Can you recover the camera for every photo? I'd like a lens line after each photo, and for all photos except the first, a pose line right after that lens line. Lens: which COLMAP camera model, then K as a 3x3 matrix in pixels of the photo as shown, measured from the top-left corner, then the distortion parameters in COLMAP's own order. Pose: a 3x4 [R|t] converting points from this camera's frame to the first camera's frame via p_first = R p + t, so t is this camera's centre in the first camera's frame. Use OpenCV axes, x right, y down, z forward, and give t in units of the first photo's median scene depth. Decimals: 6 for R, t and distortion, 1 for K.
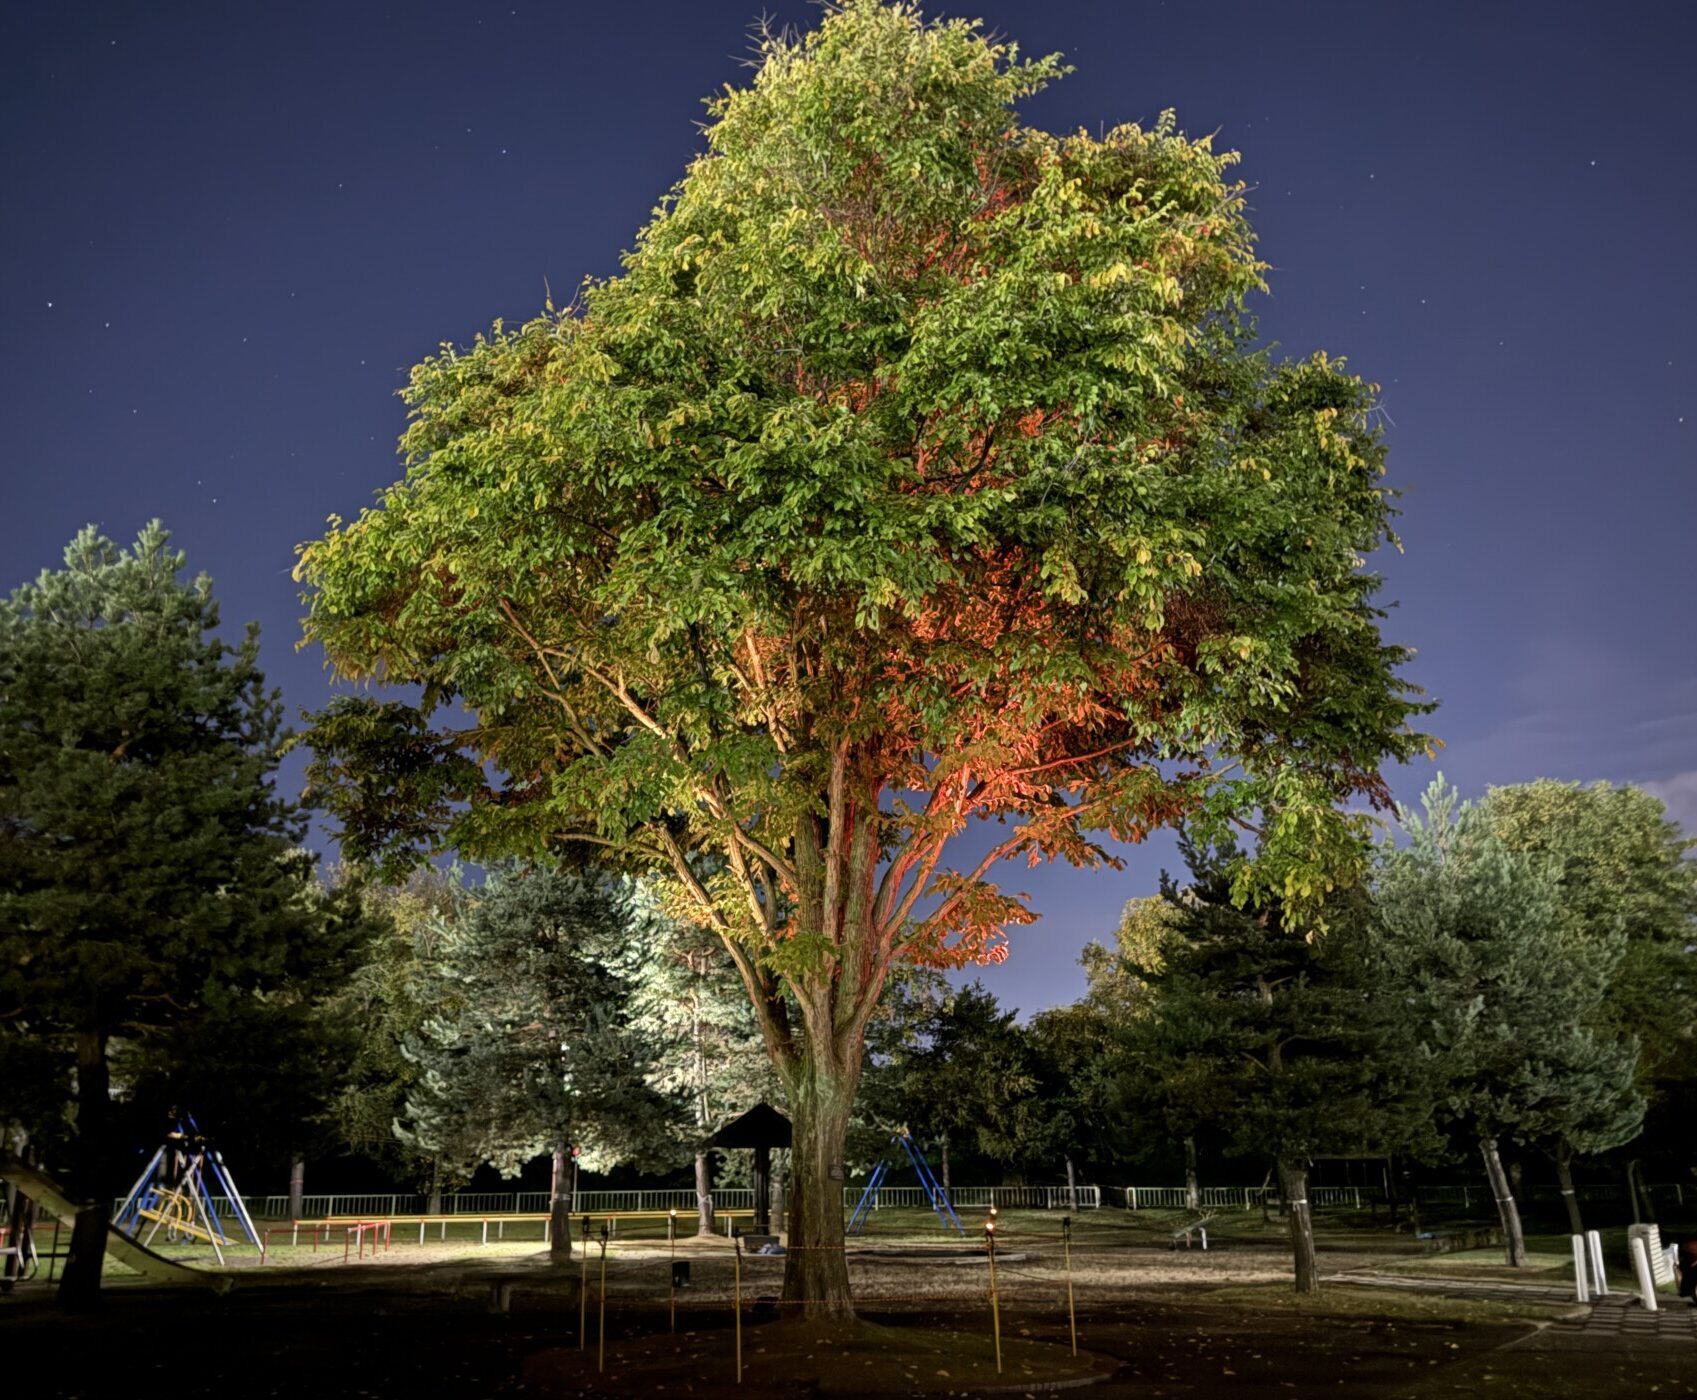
lens RADIAL K [[1480.6, 0, 841.7], [0, 1480.6, 705.9], [0, 0, 1]] dist [0.105896, -0.163886]
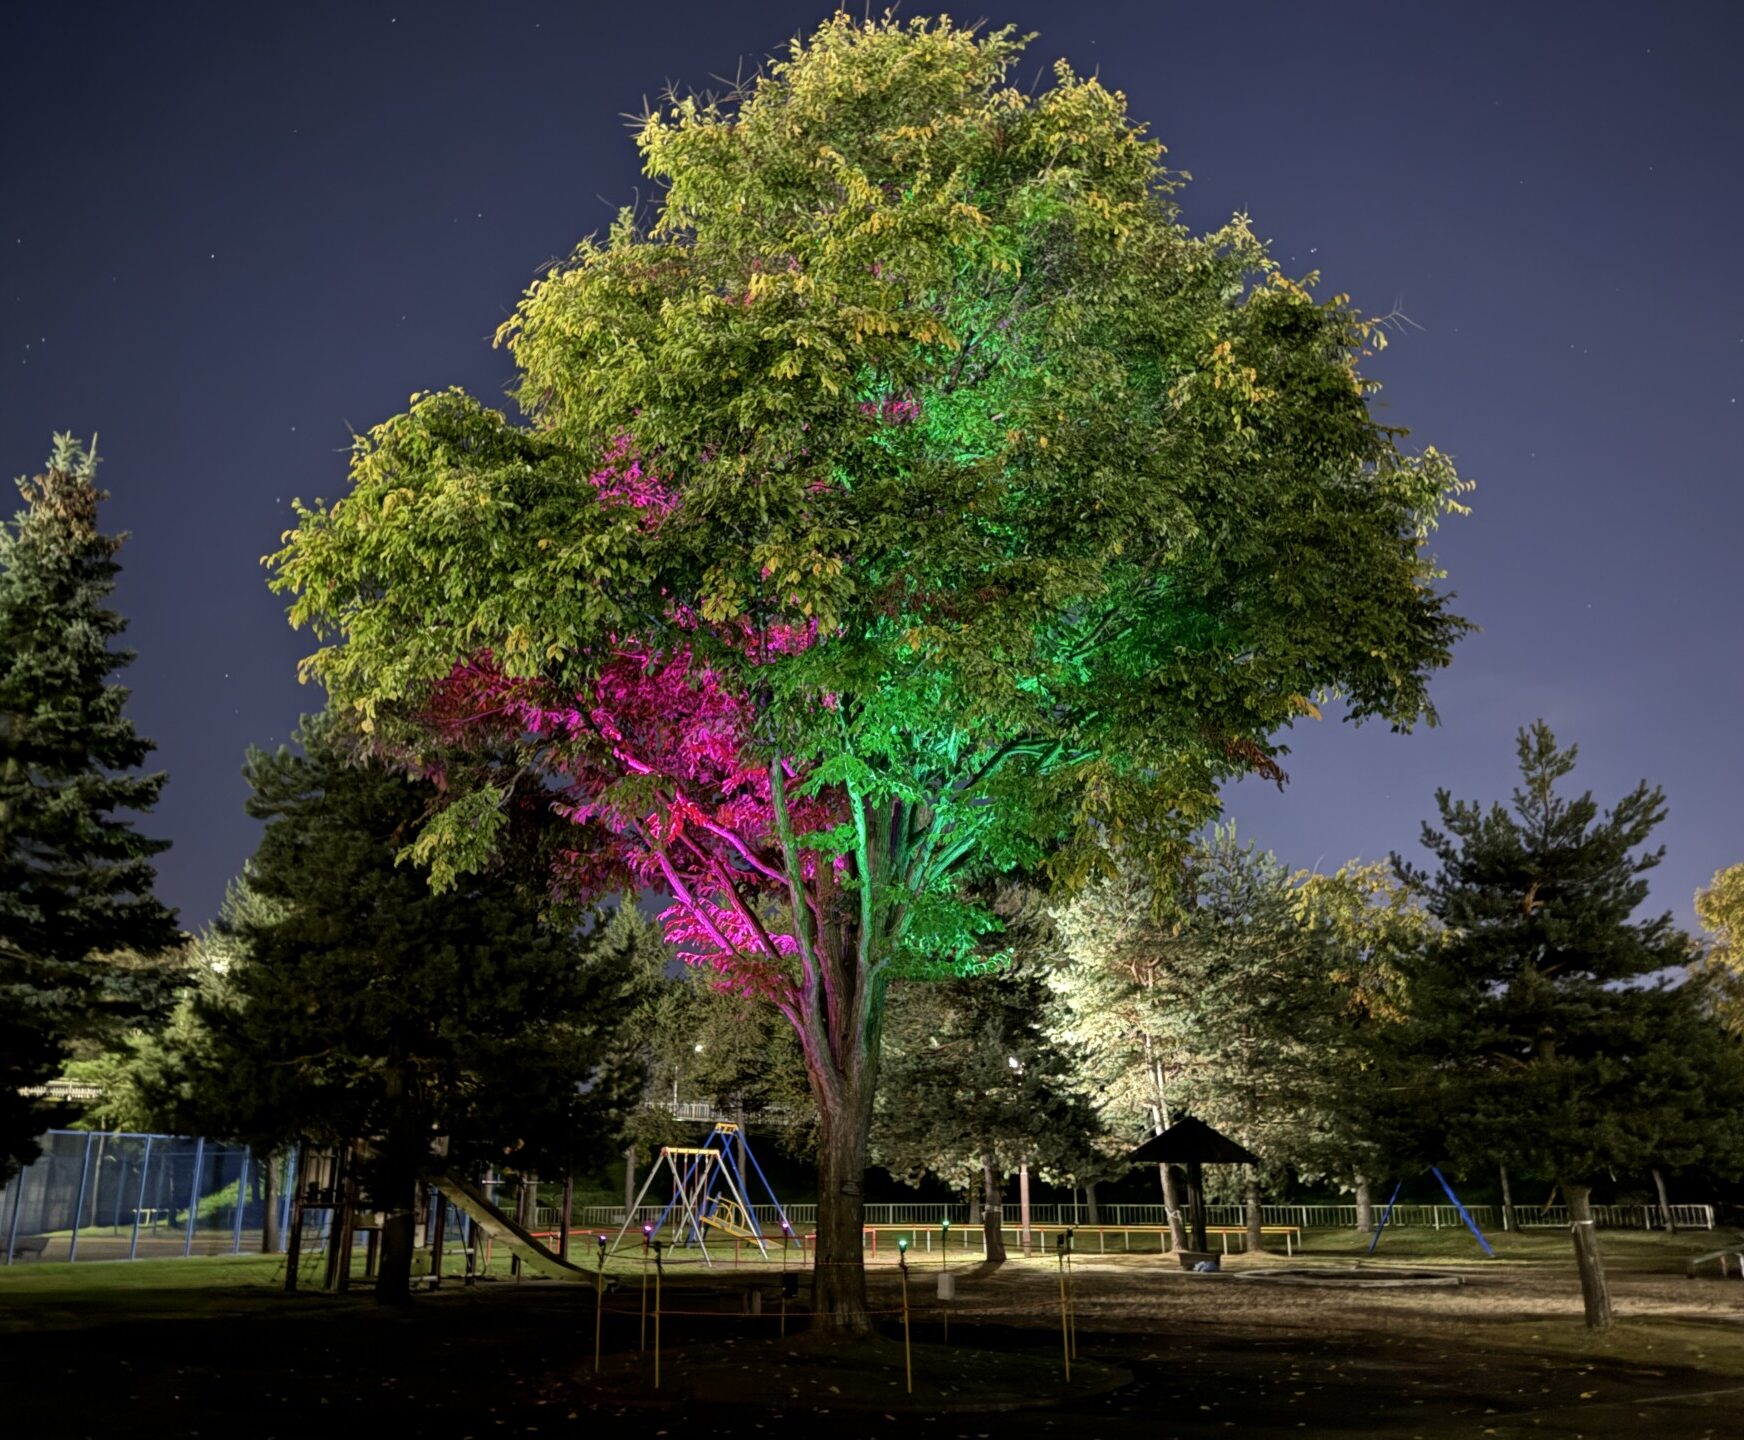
lens RADIAL K [[1483.0, 0, 905.4], [0, 1483.0, 714.6], [0, 0, 1]] dist [0.092382, -0.133668]
pose [[0.914201, -0.119604, -0.387209, 0.189856], [0.118811, 0.992574, -0.026081, 0.010324], [0.387453, -0.022161, 0.921623, 0.035958]]
